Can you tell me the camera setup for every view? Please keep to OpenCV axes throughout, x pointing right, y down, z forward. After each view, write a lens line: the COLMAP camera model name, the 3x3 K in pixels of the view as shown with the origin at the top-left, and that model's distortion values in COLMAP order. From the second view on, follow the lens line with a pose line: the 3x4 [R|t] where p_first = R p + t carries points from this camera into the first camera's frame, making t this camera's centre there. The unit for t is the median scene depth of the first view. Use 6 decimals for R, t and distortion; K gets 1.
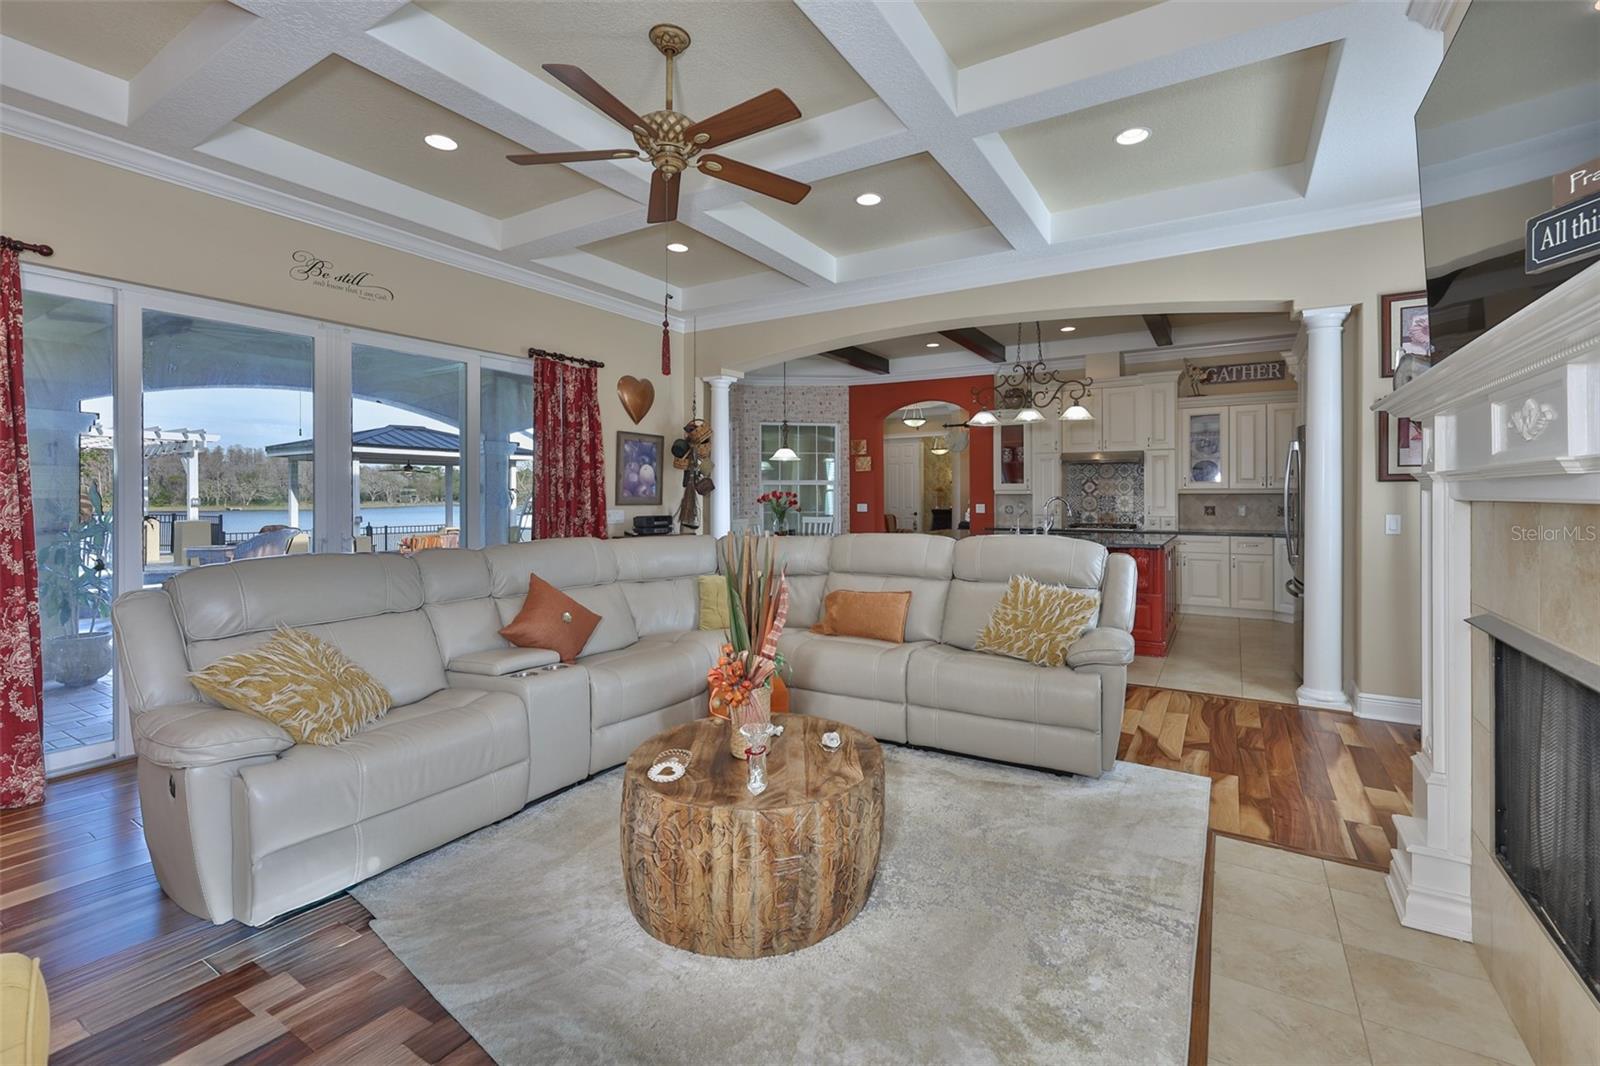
lens RADIAL K [[686.9, 0, 842.2], [0, 686.9, 496.9], [0, 0, 1]] dist [-0.016926, 0.000644]
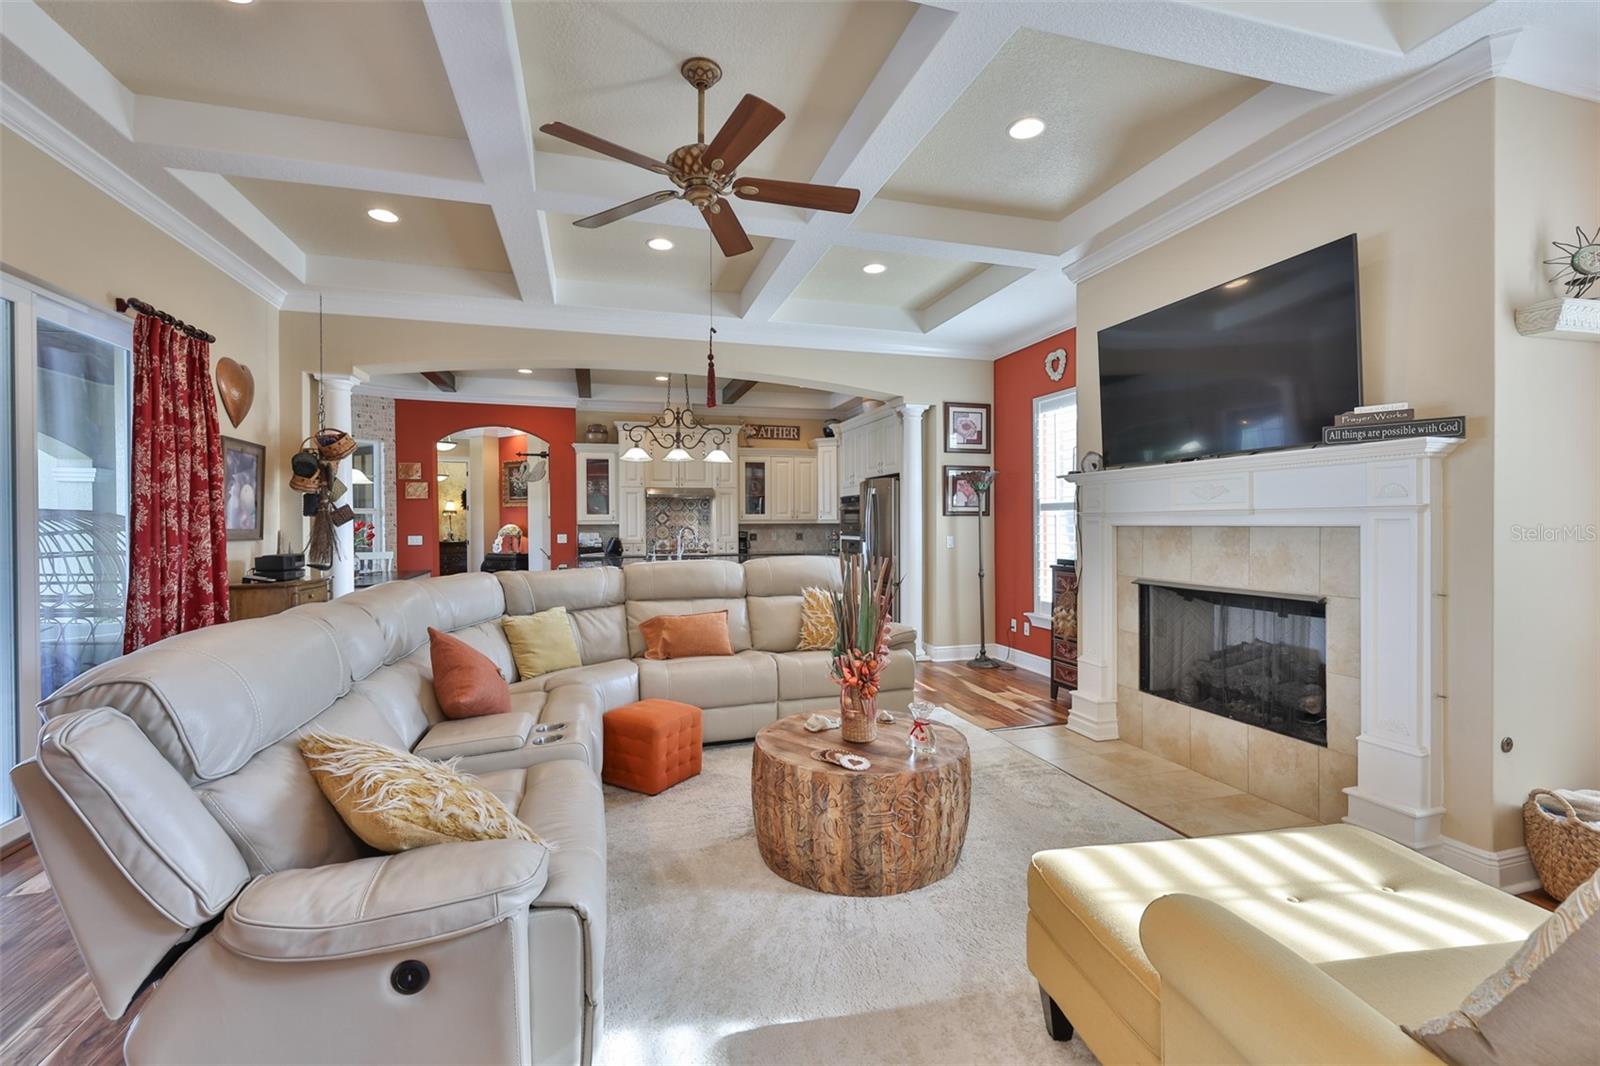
lens RADIAL K [[666.7, 0, 793.2], [0, 666.7, 529.0], [0, 0, 1]] dist [-0.005076, -0.000438]
pose [[0.687310, -0.007449, 0.726326, -0.409635], [0.005864, 0.999972, 0.004707, -0.000314], [-0.726340, 0.001024, 0.687335, 0.105800]]
